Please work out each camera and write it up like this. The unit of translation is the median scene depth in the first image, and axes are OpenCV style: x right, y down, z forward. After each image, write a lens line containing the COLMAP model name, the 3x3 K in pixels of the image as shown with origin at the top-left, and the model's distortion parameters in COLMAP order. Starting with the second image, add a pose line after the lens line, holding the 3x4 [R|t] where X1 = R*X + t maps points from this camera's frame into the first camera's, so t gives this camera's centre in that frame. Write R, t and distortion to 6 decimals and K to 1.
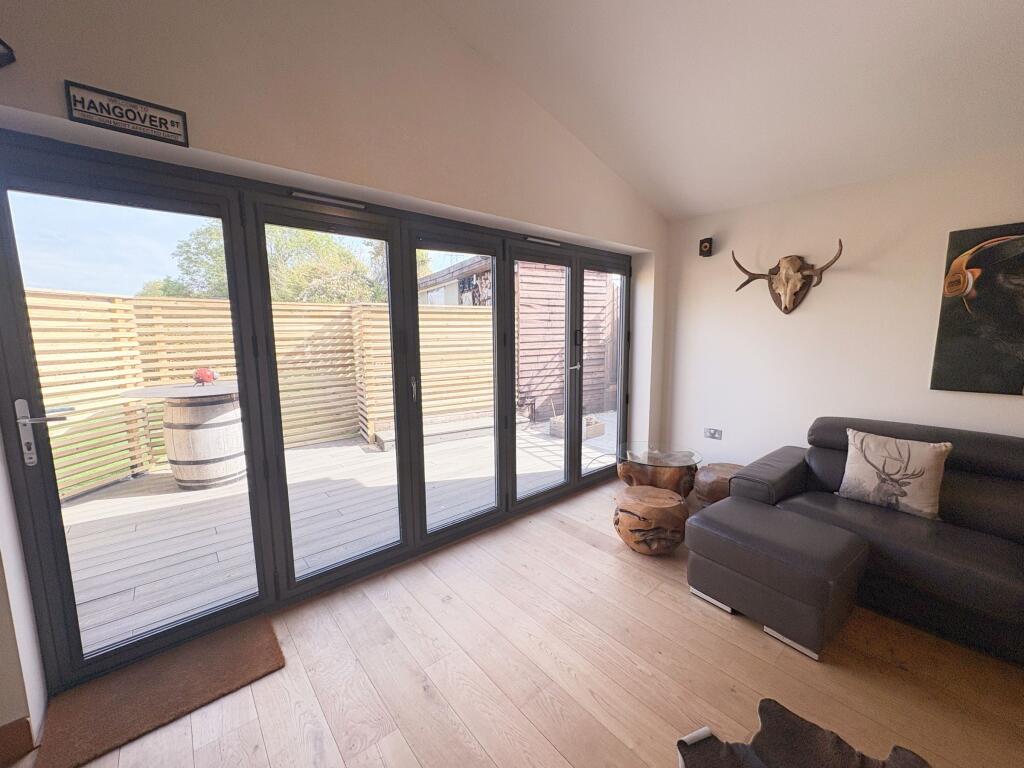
lens RADIAL K [[406.3, 0, 511.9], [0, 406.3, 386.0], [0, 0, 1]] dist [0.000396, -0.000353]
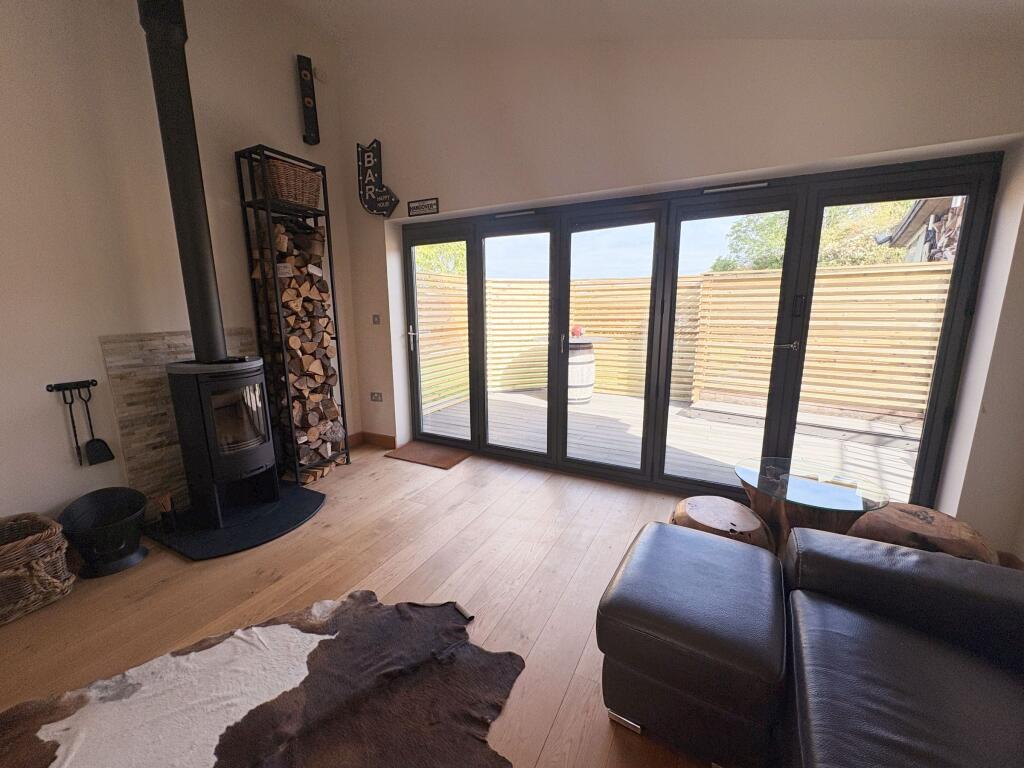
lens RADIAL K [[406.3, 0, 511.1], [0, 406.3, 383.2], [0, 0, 1]] dist [0.000396, -0.000353]
pose [[0.374836, 0.177786, -0.909885, 0.644113], [-0.123835, 0.982247, 0.140910, -0.021161], [0.918783, 0.059858, 0.390198, 0.244630]]
